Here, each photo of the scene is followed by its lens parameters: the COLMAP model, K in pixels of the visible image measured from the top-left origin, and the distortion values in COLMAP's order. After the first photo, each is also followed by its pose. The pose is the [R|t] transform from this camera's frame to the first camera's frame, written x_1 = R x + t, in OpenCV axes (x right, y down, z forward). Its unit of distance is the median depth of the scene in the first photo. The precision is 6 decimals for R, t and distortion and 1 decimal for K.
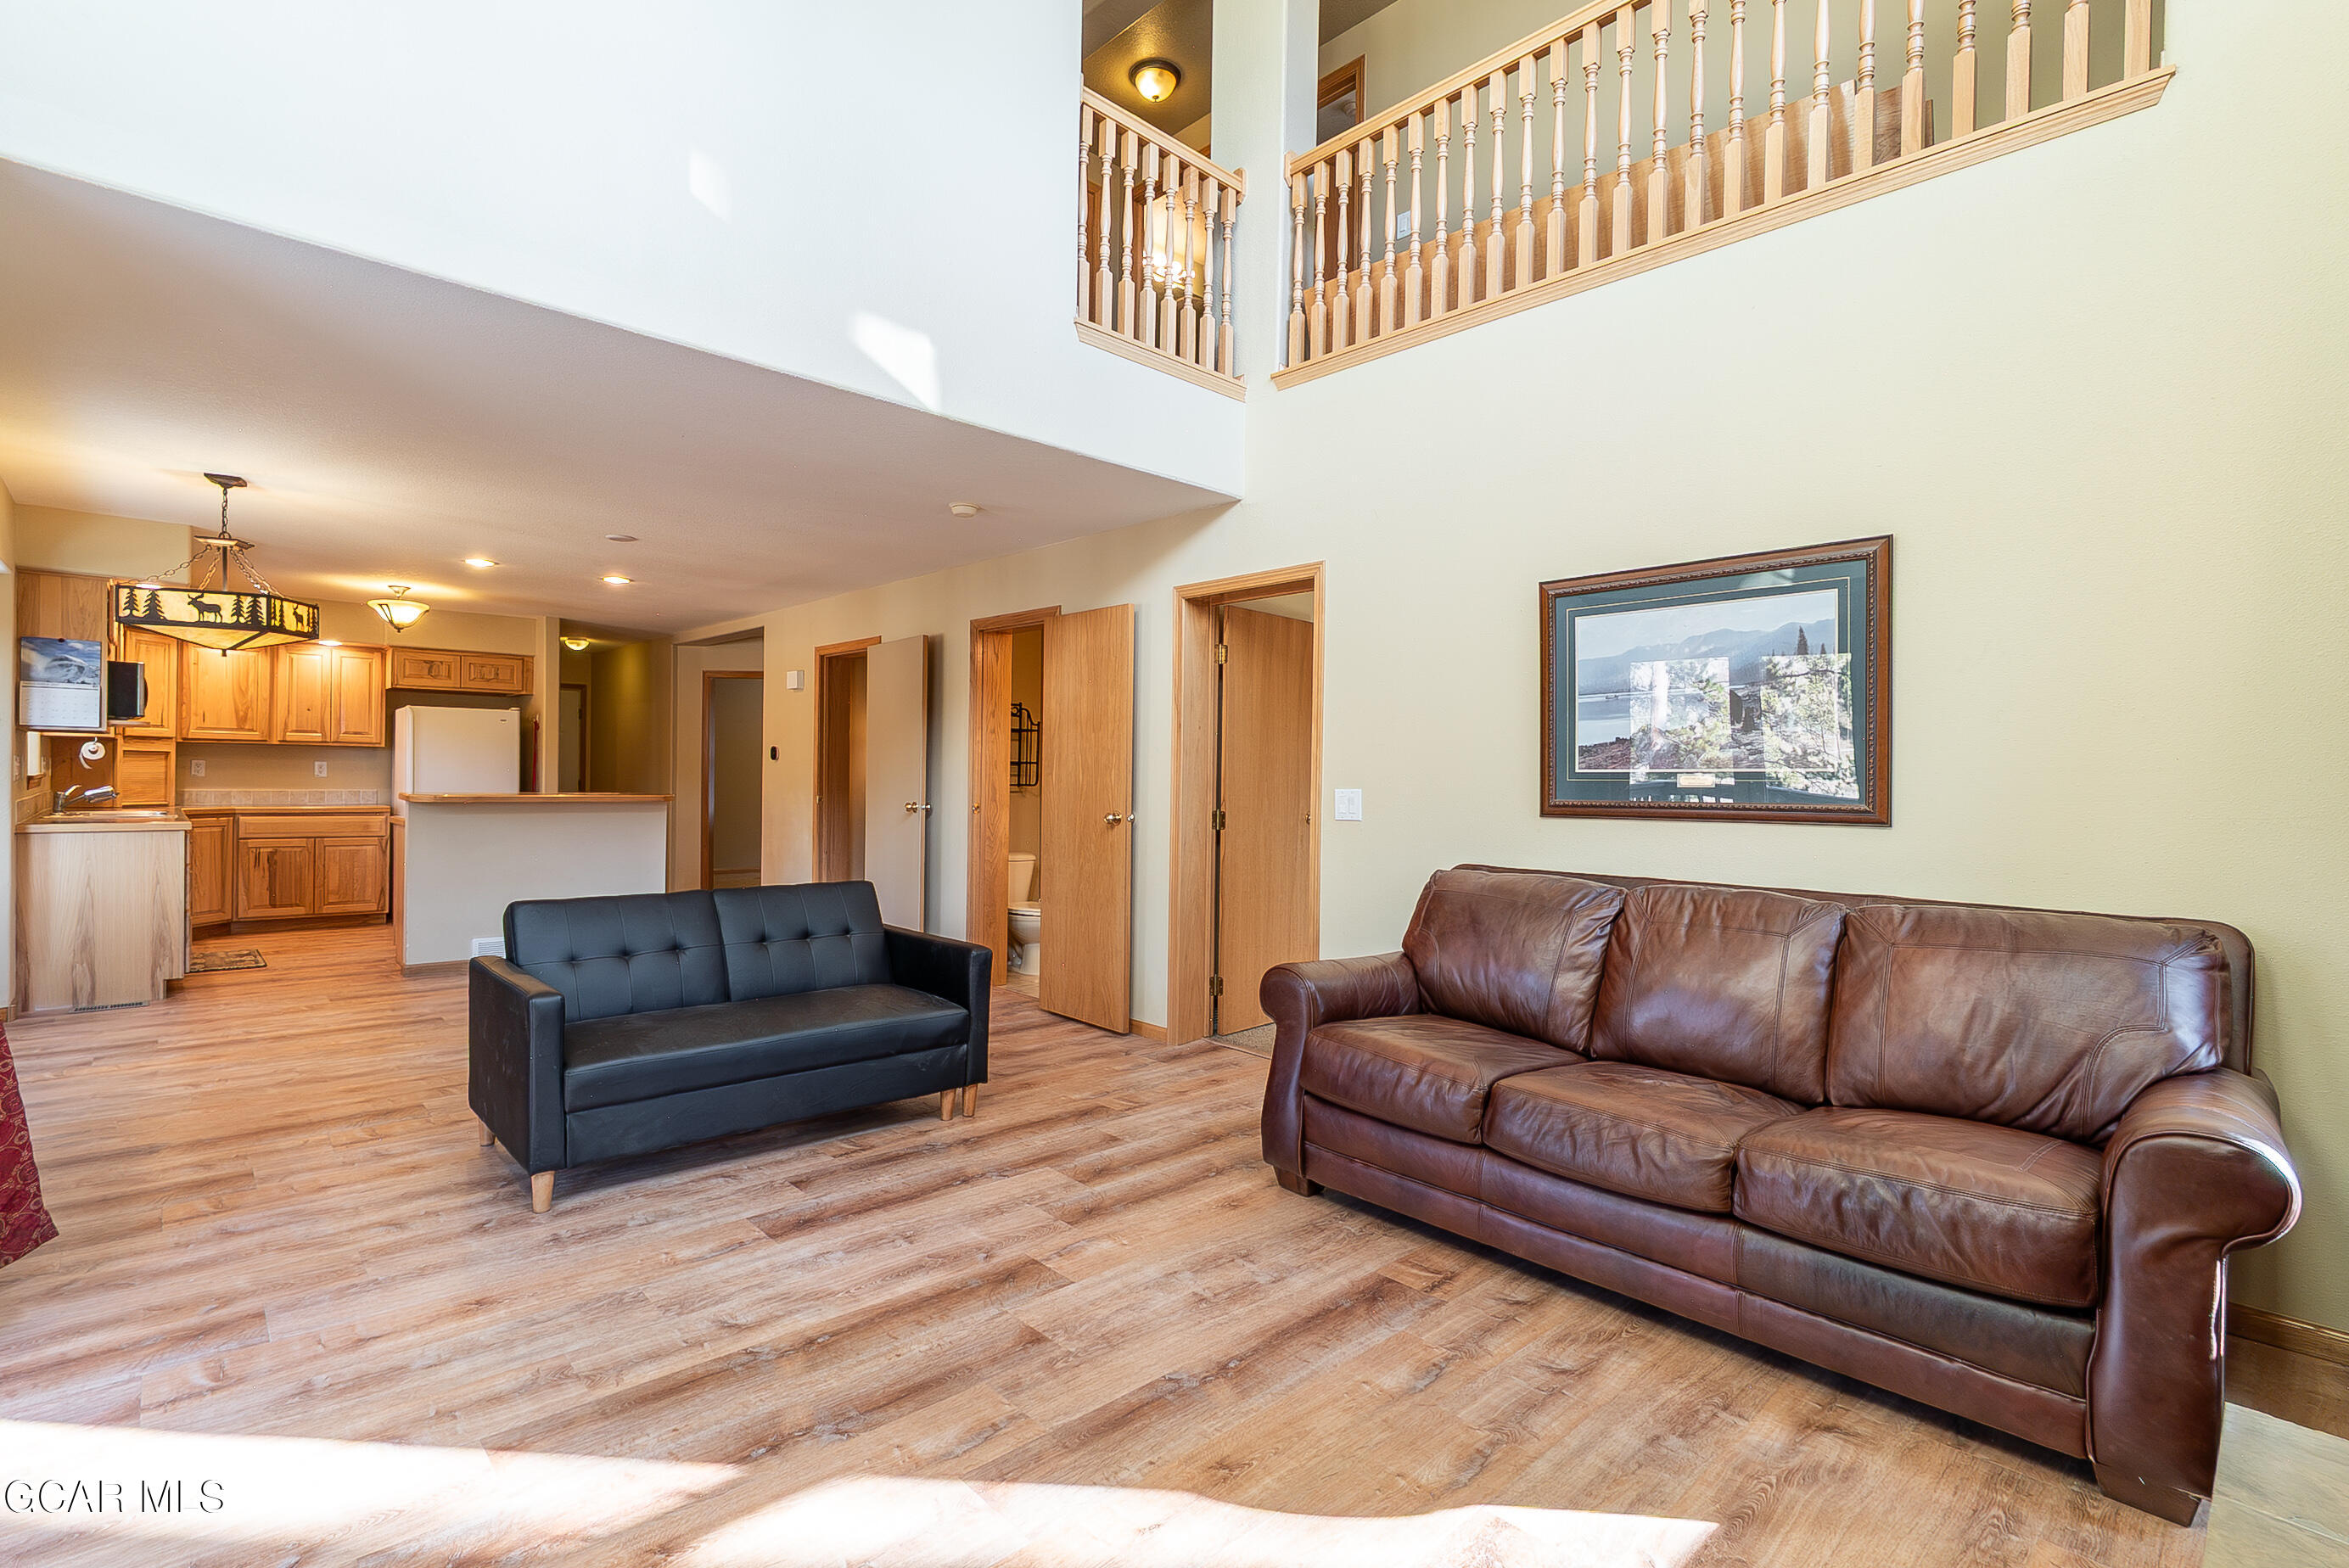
lens RADIAL K [[1098.5, 0, 1166.2], [0, 1098.5, 766.5], [0, 0, 1]] dist [-0.007601, 0.002835]
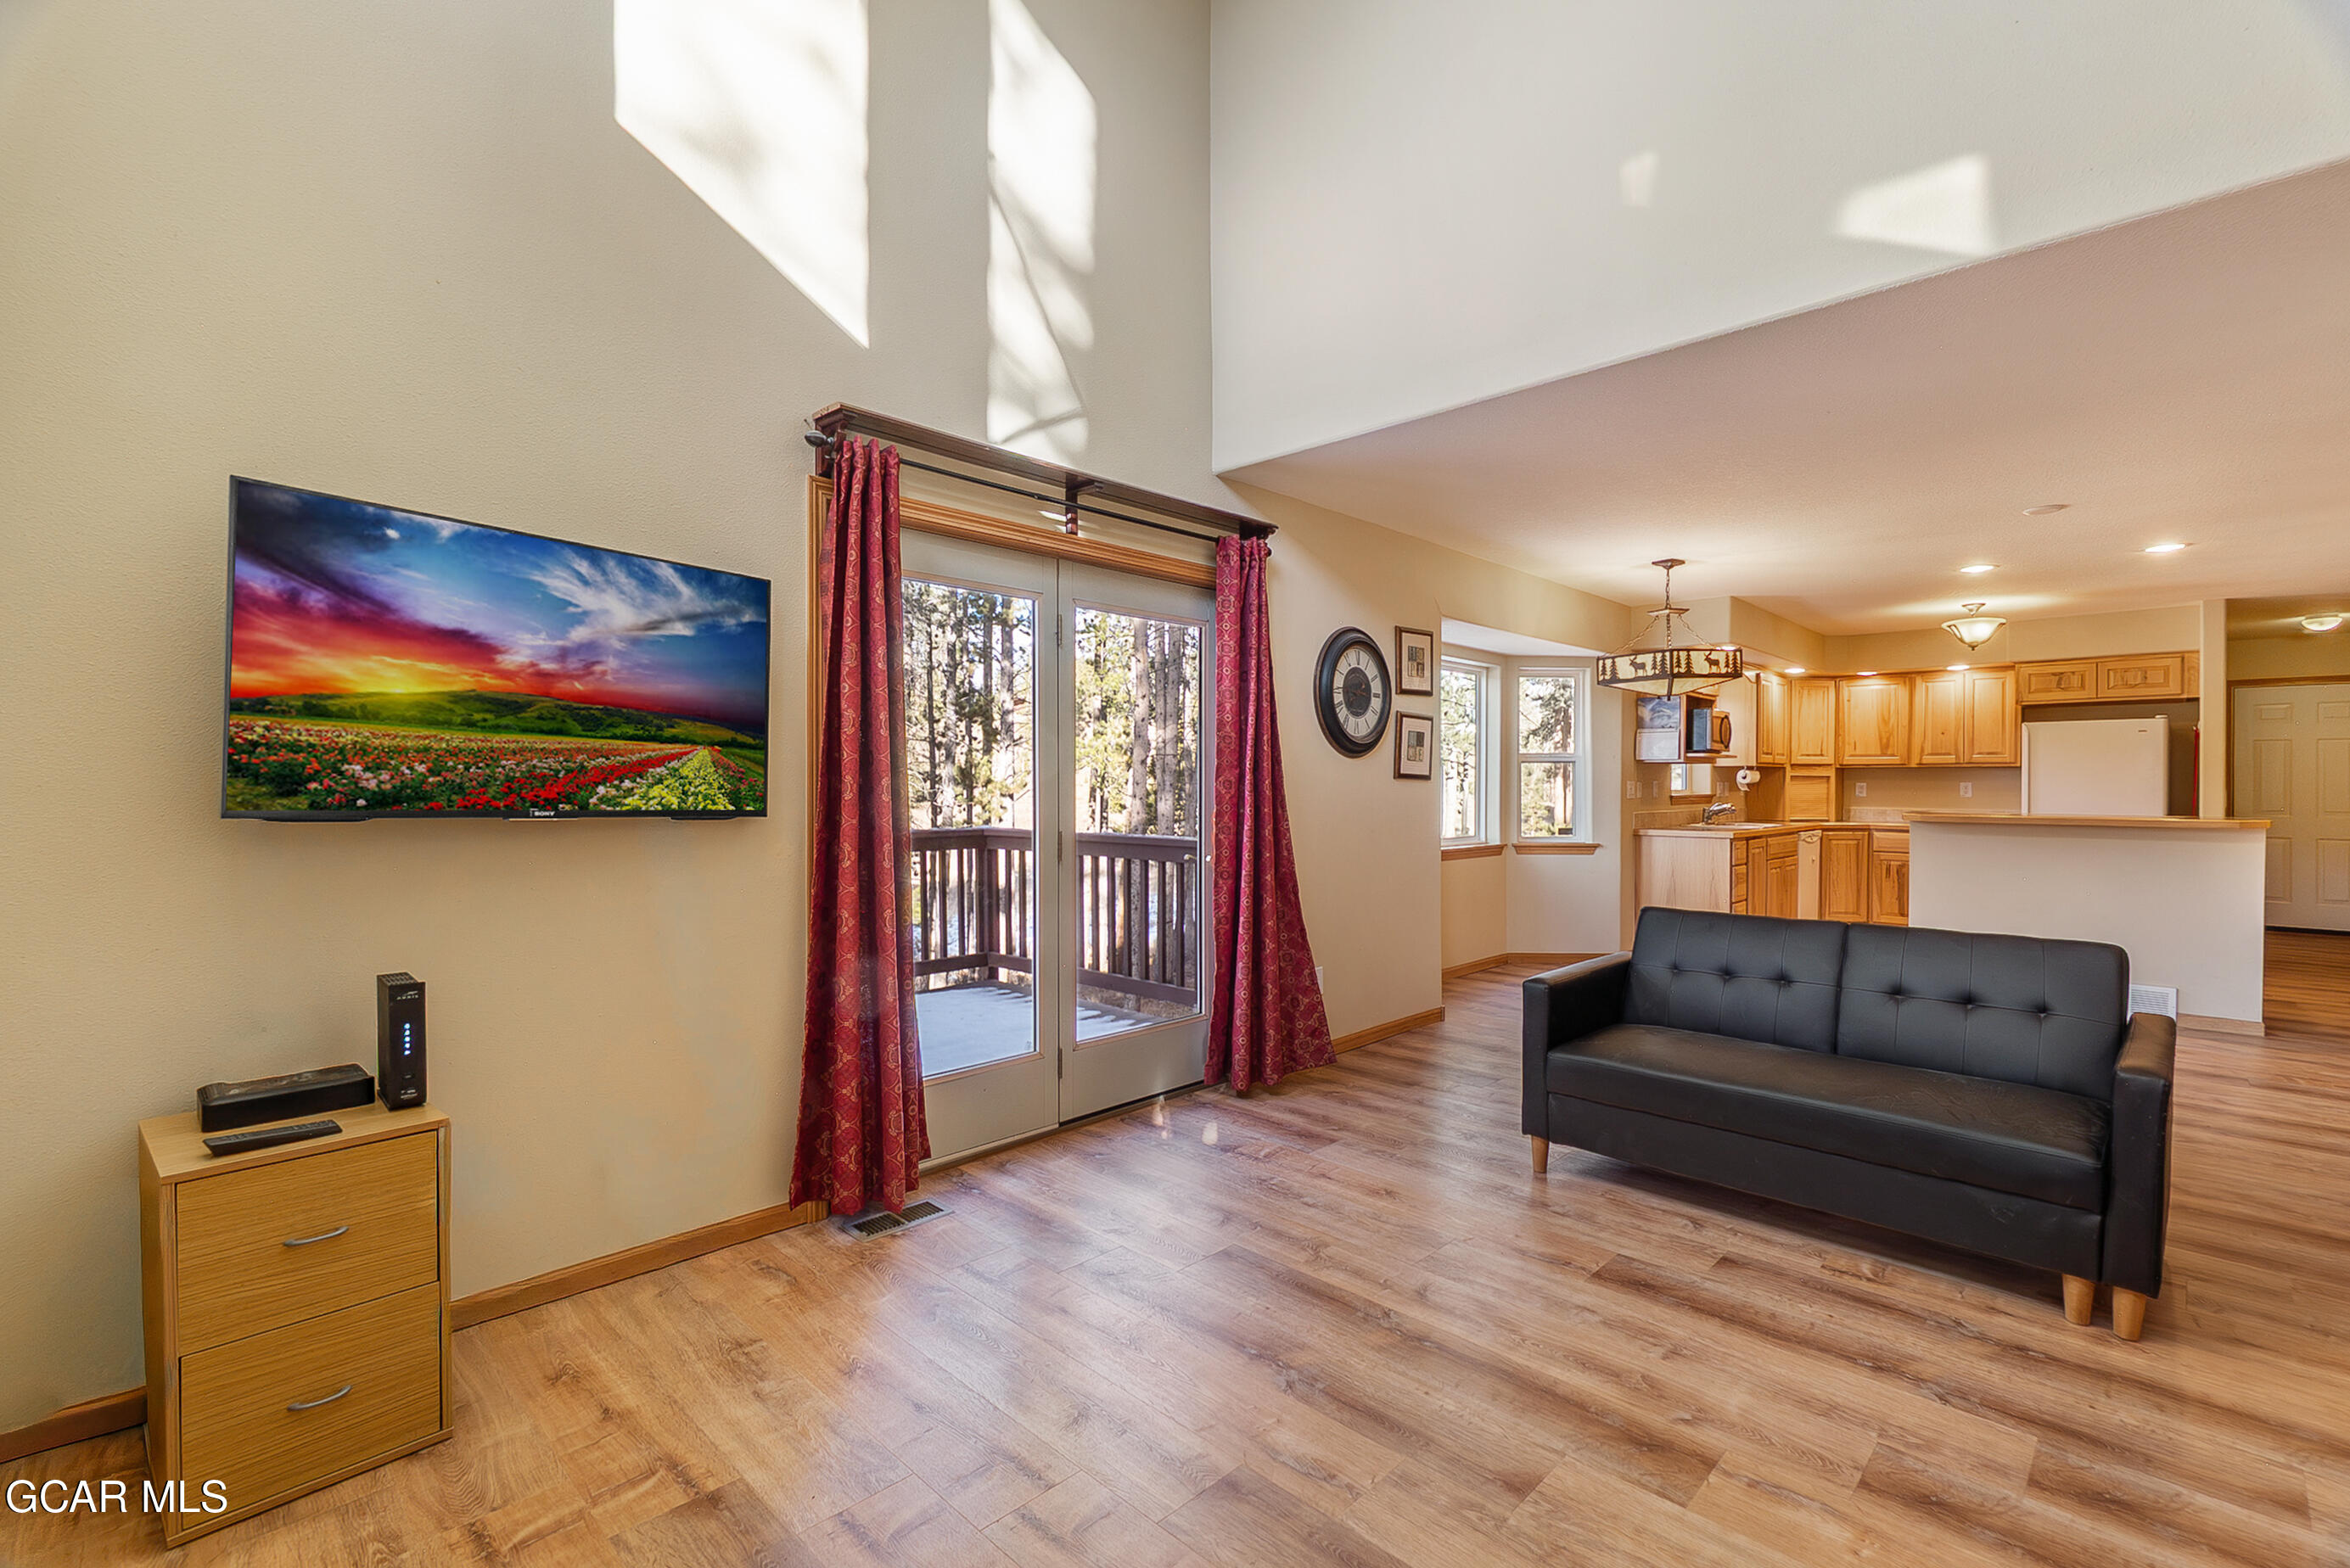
lens RADIAL K [[1037.2, 0, 1163.1], [0, 1037.2, 787.5], [0, 0, 1]] dist [-0.000291, 0.000761]
pose [[0.035856, -0.010999, -0.999296, 0.274470], [0.007604, 0.999913, -0.010733, 0.007457], [0.999328, -0.007213, 0.035936, 0.310701]]
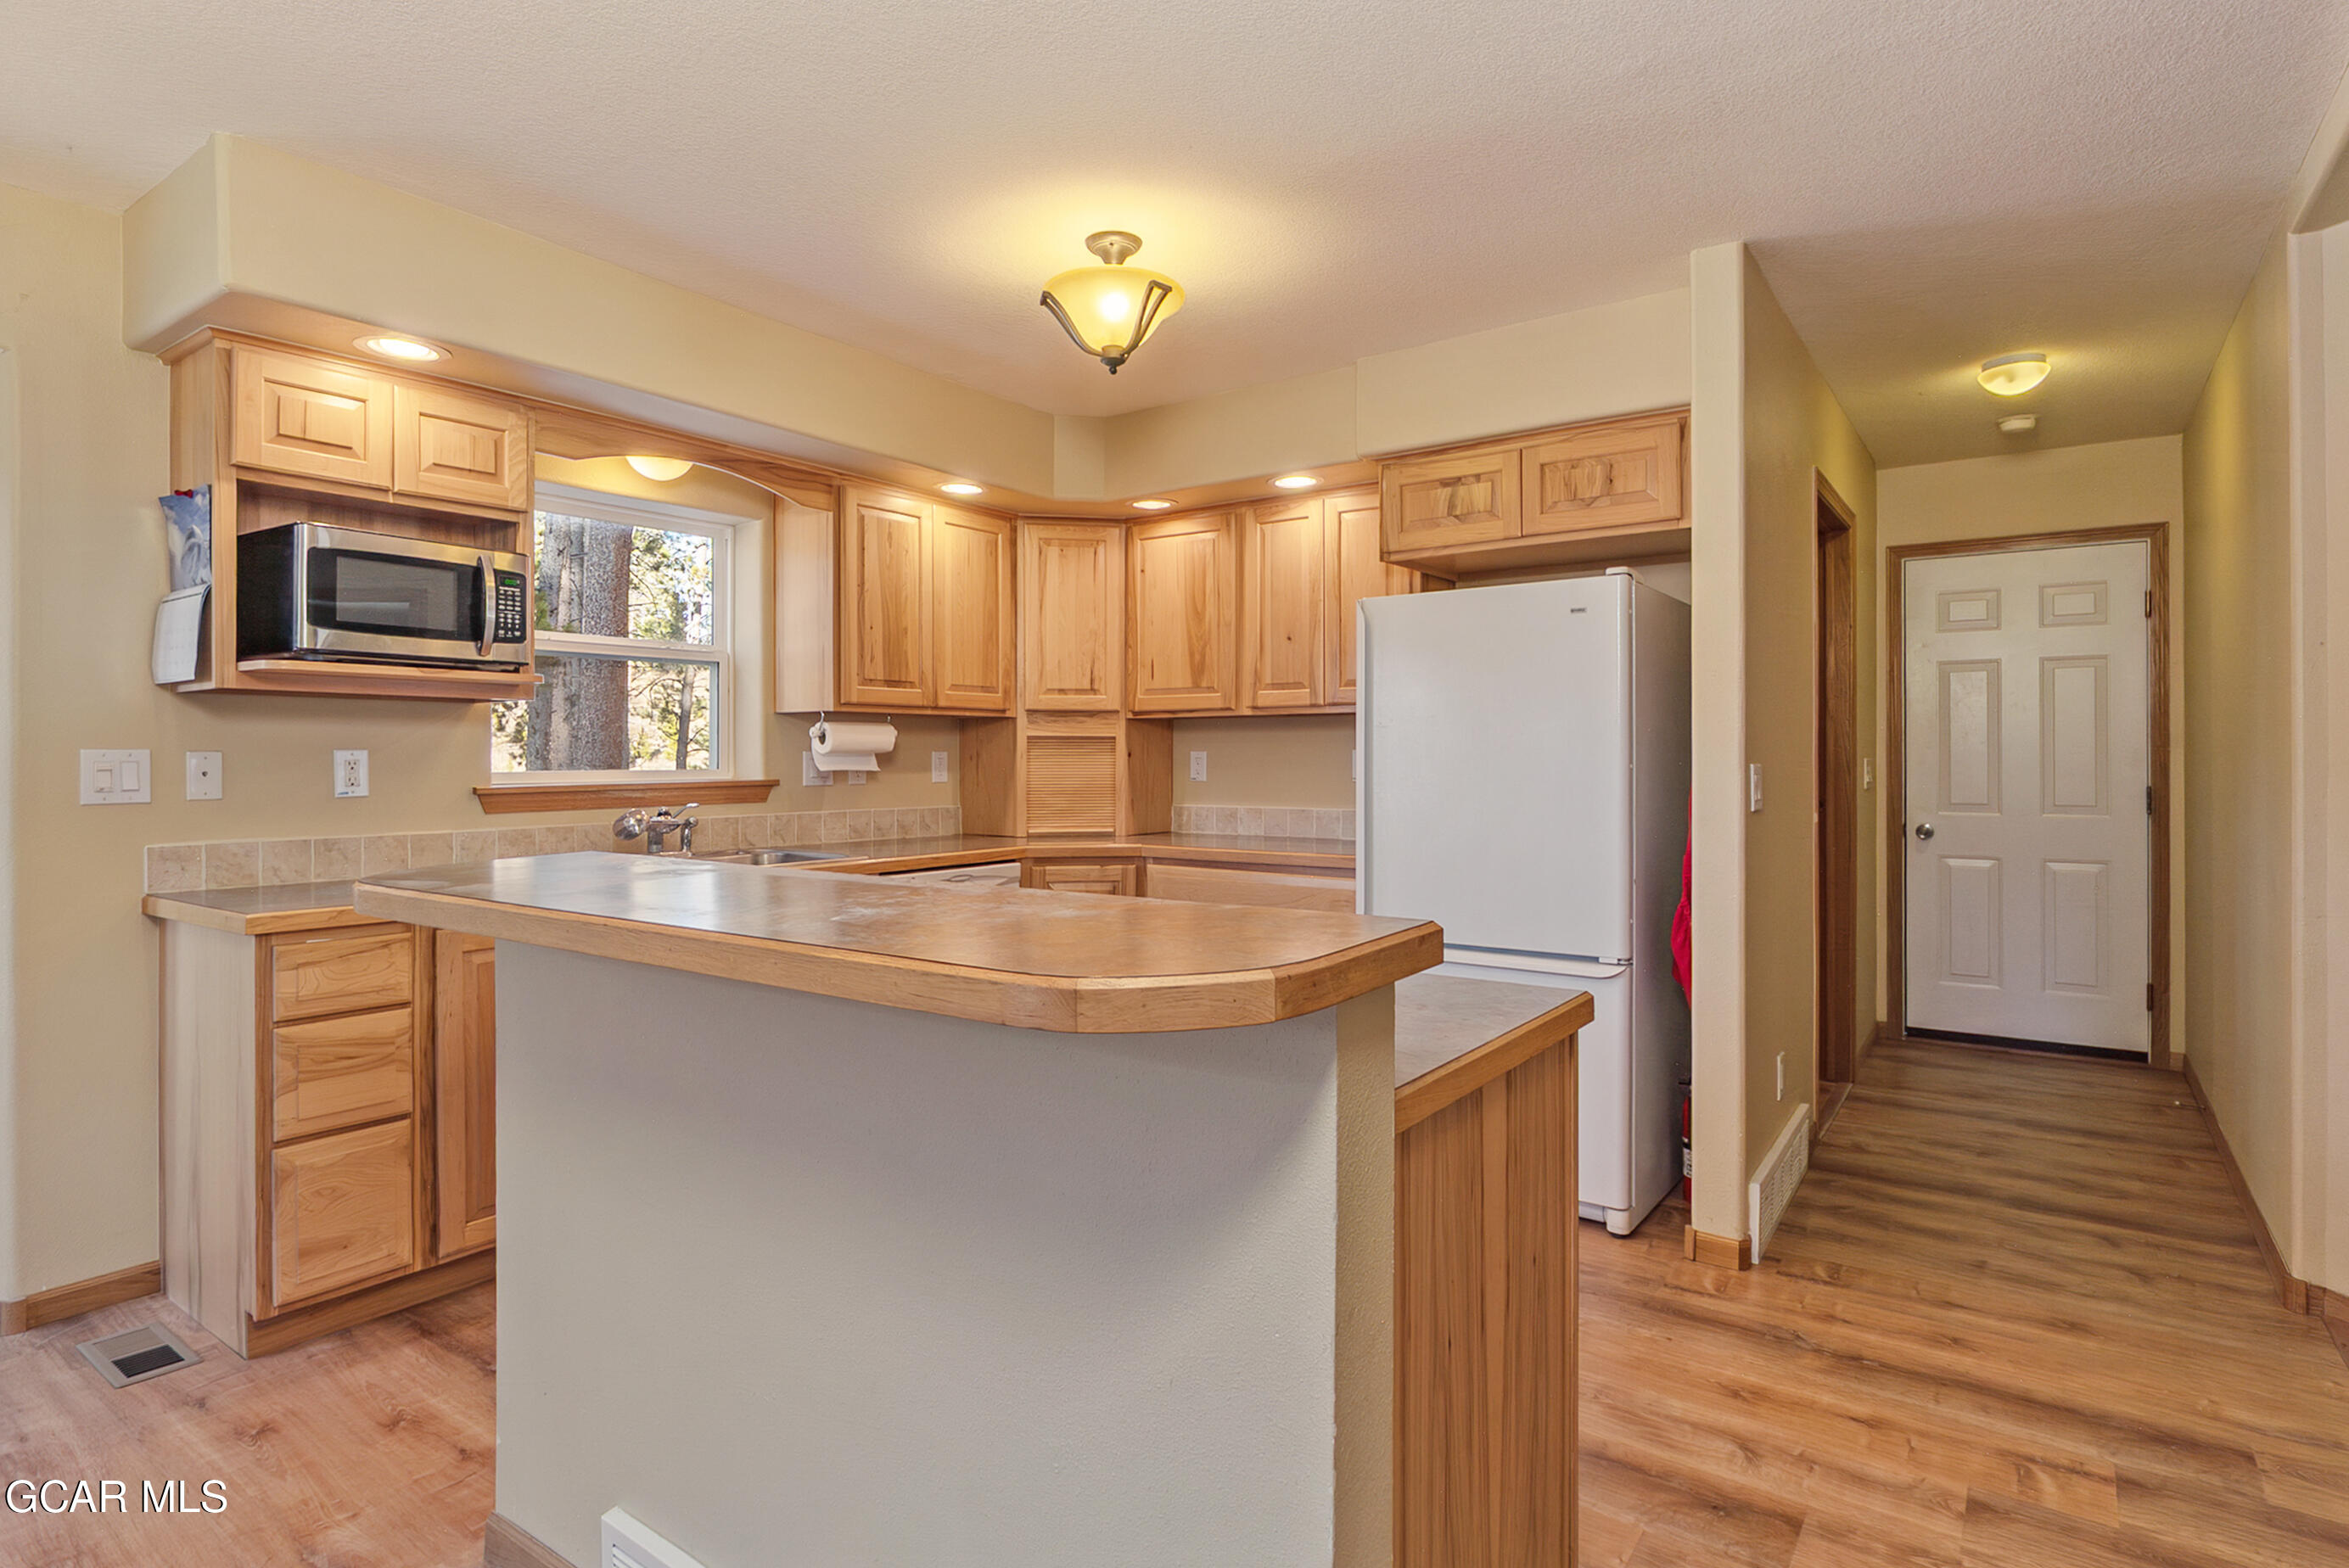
lens RADIAL K [[1204.8, 0, 1154.9], [0, 1204.8, 766.1], [0, 0, 1]] dist [-0.012749, 0.000572]
pose [[0.186303, -0.006420, -0.982471, -0.426135], [0.015198, 0.999878, -0.003652, 0.004982], [0.982375, -0.014251, 0.186378, 1.238486]]
